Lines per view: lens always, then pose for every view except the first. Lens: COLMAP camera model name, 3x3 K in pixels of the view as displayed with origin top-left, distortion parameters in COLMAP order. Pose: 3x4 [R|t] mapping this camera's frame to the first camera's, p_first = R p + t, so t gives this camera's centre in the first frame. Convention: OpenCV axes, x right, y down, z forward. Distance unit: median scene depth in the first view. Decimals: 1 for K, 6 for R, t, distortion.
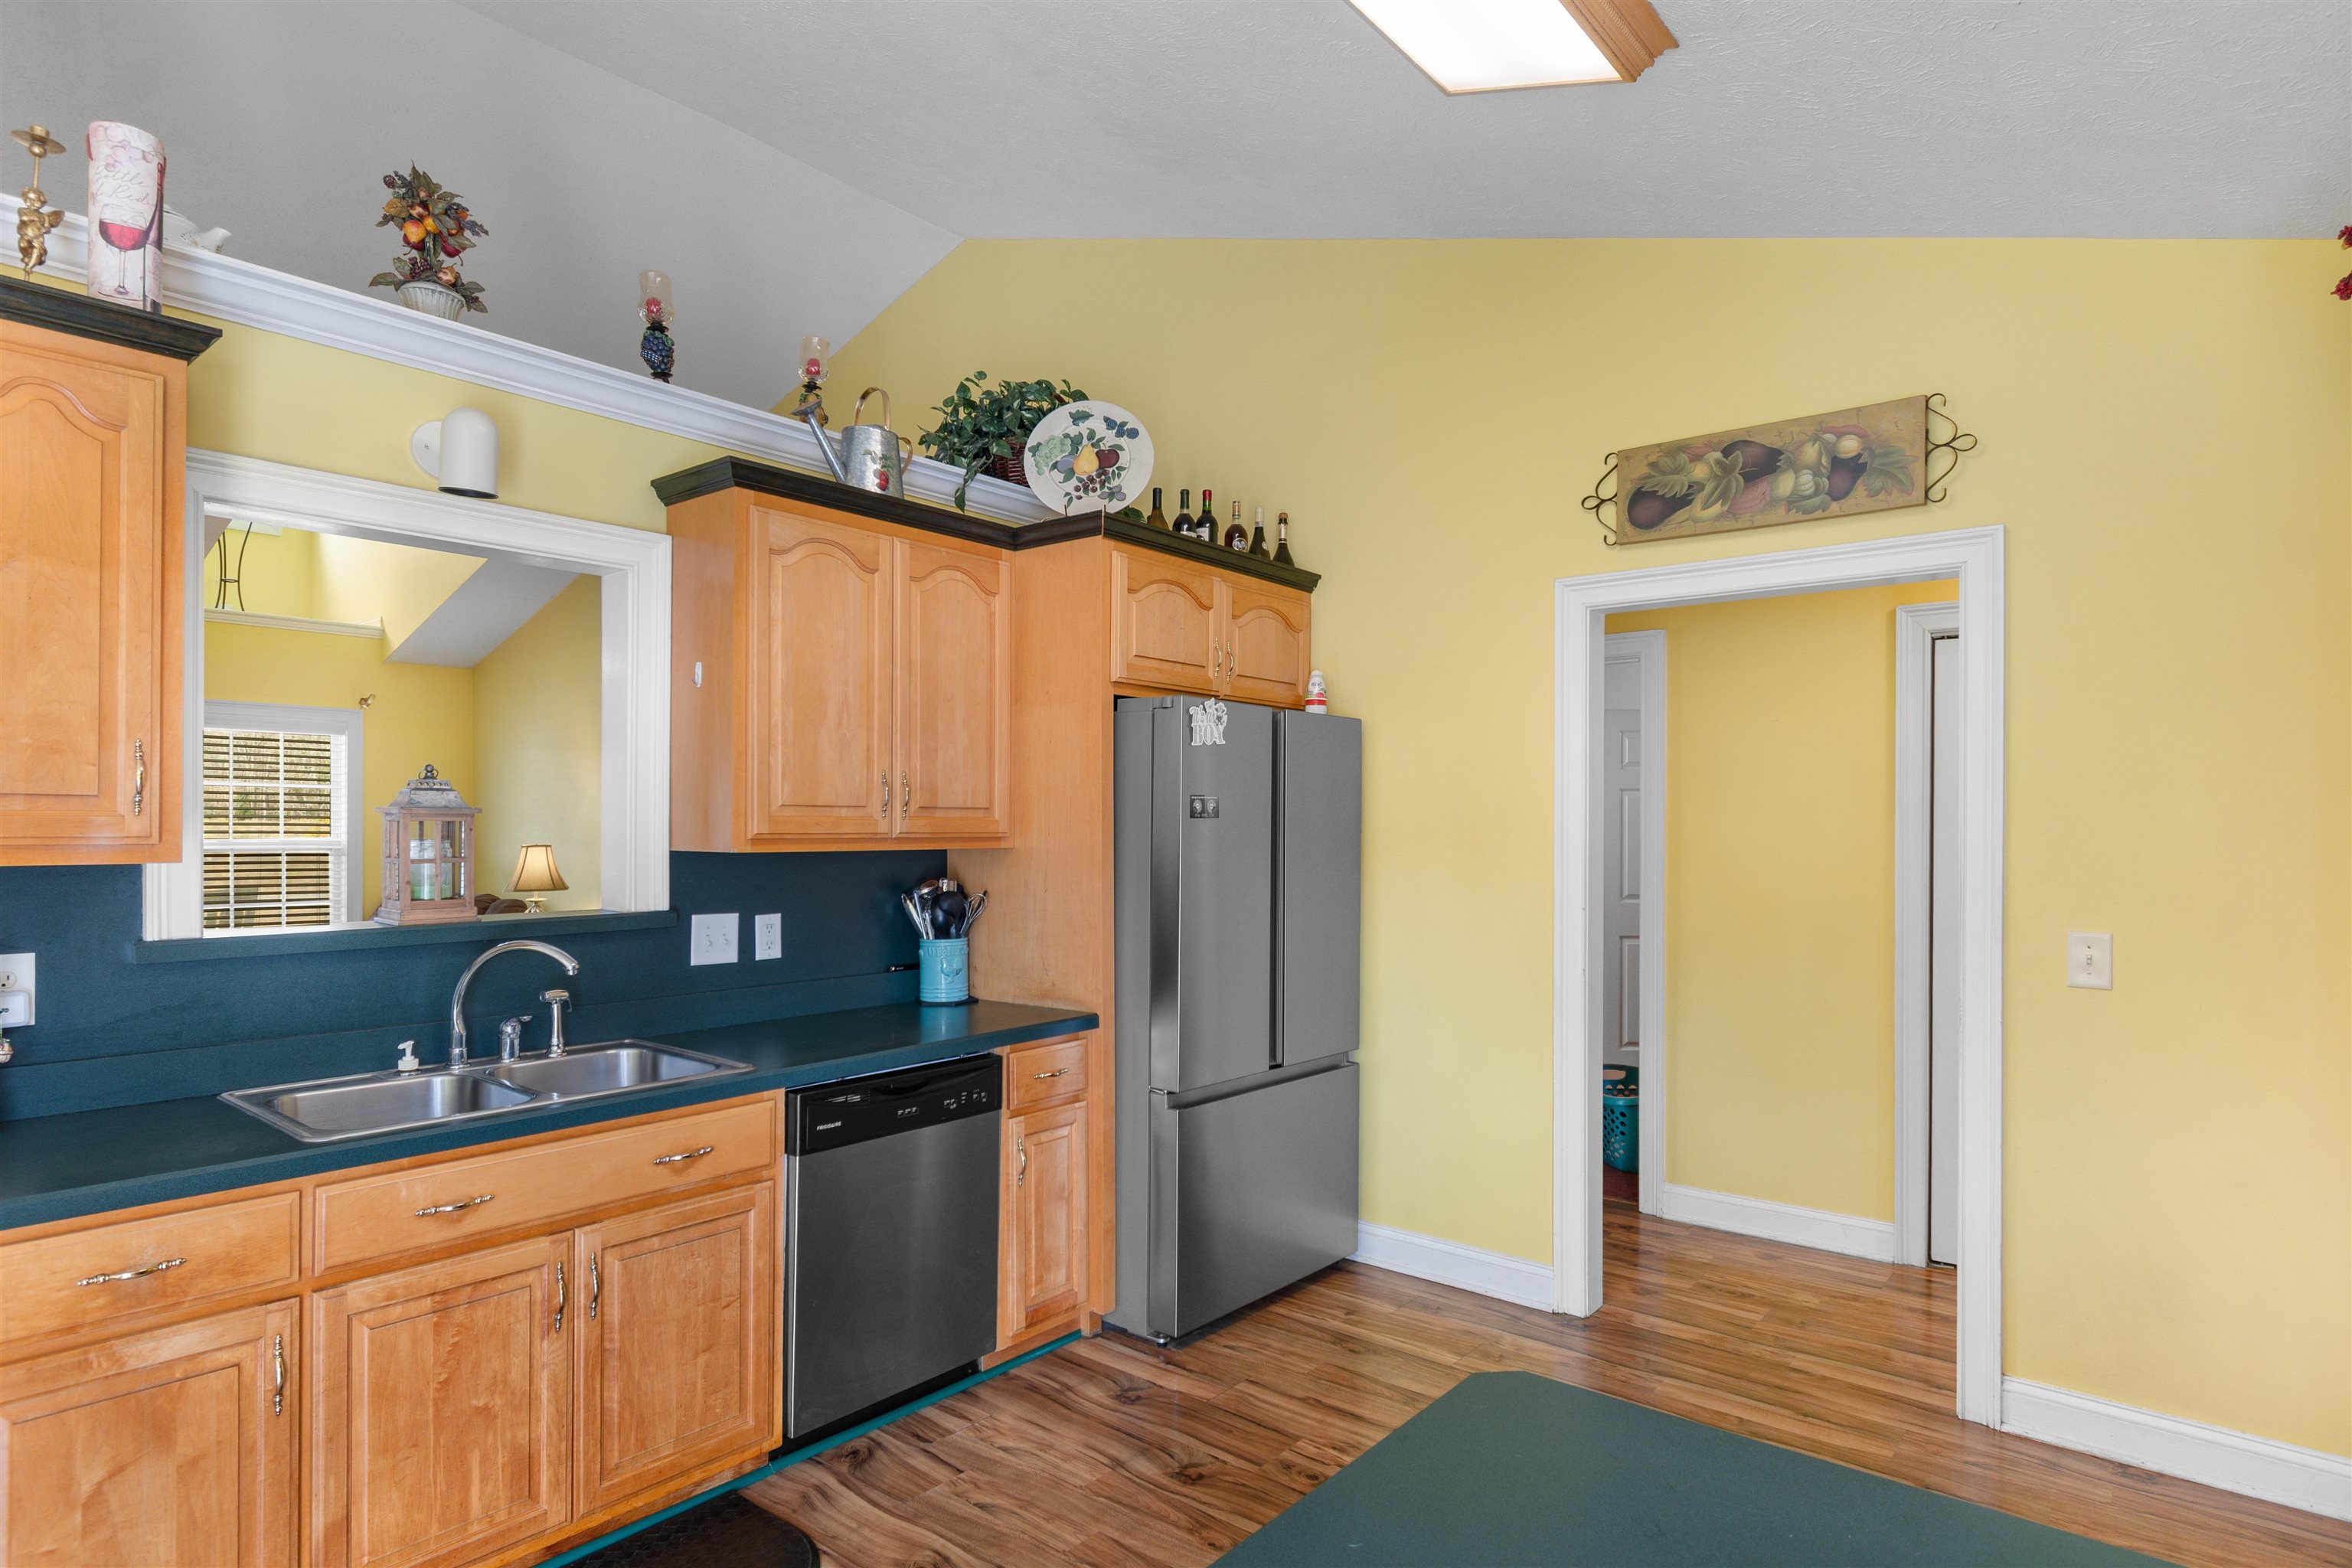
lens RADIAL K [[1257.9, 0, 1148.3], [0, 1257.9, 817.7], [0, 0, 1]] dist [0.004190, -0.001613]
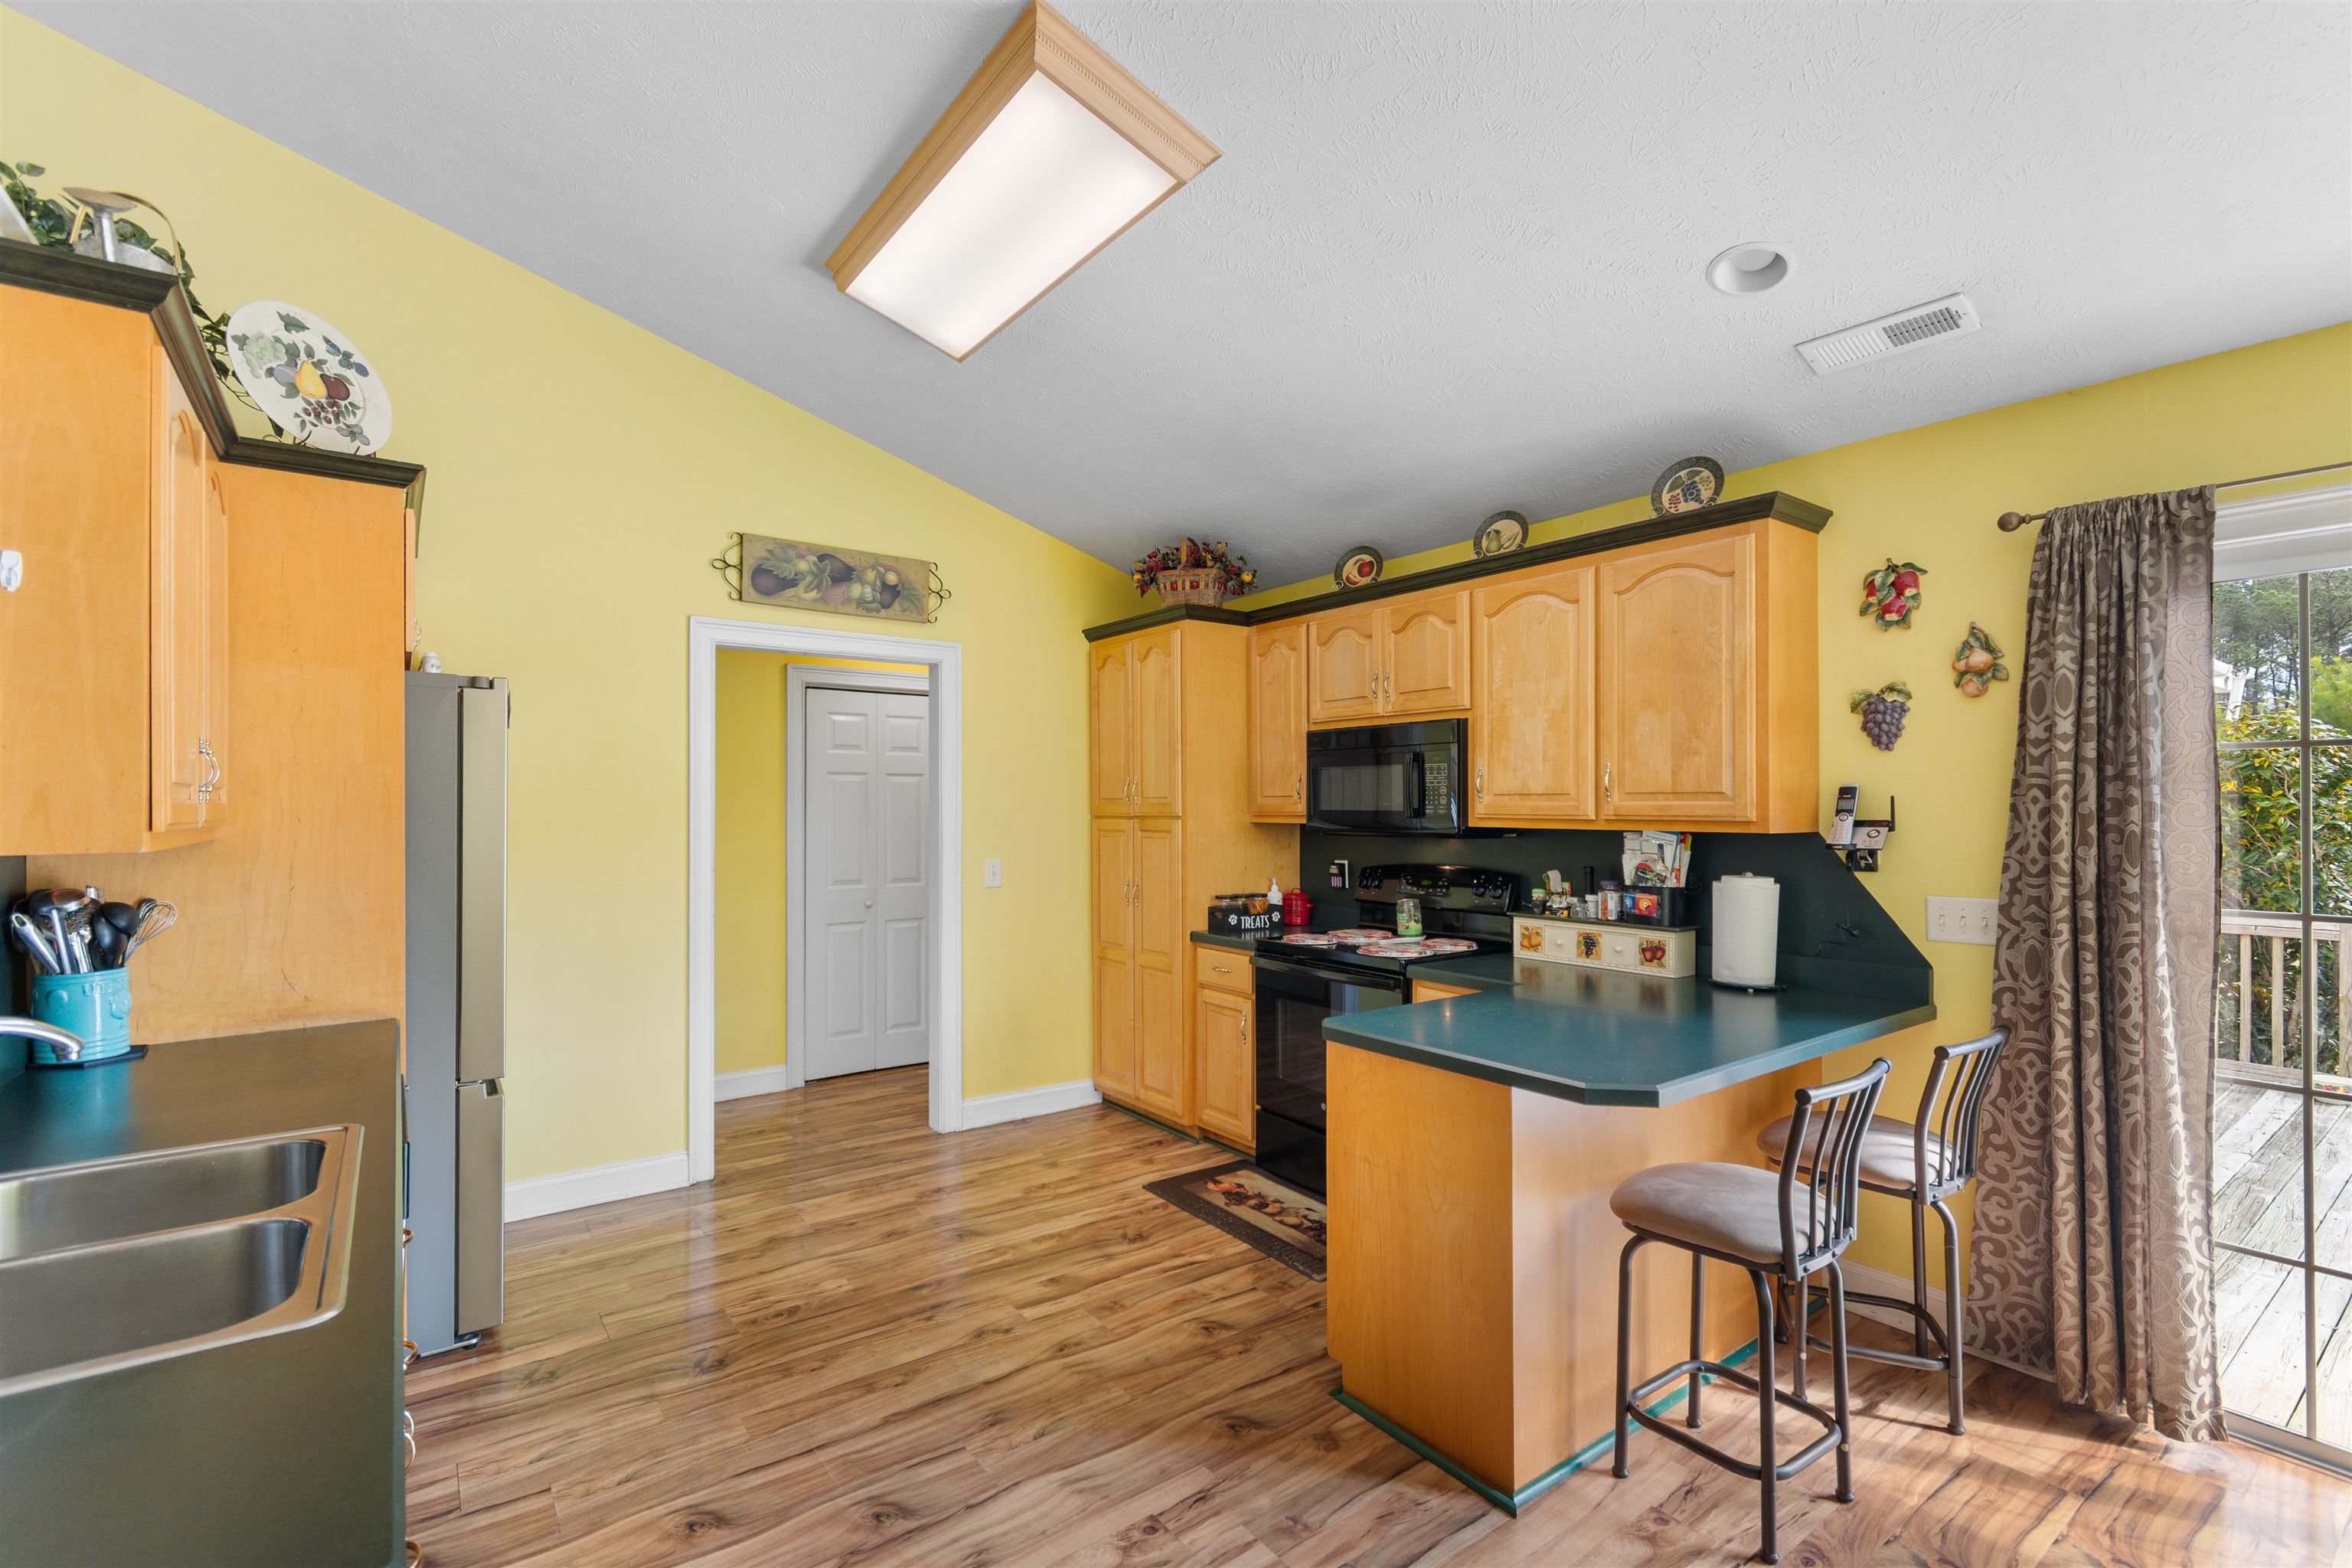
lens RADIAL K [[1062.9, 0, 1178.1], [0, 1062.9, 797.6], [0, 0, 1]] dist [0.001326, -0.001202]
pose [[0.222049, 0.002530, 0.975032, -0.665851], [-0.000870, 0.999997, -0.002397, -0.001024], [-0.975035, -0.000316, 0.222051, 0.288757]]
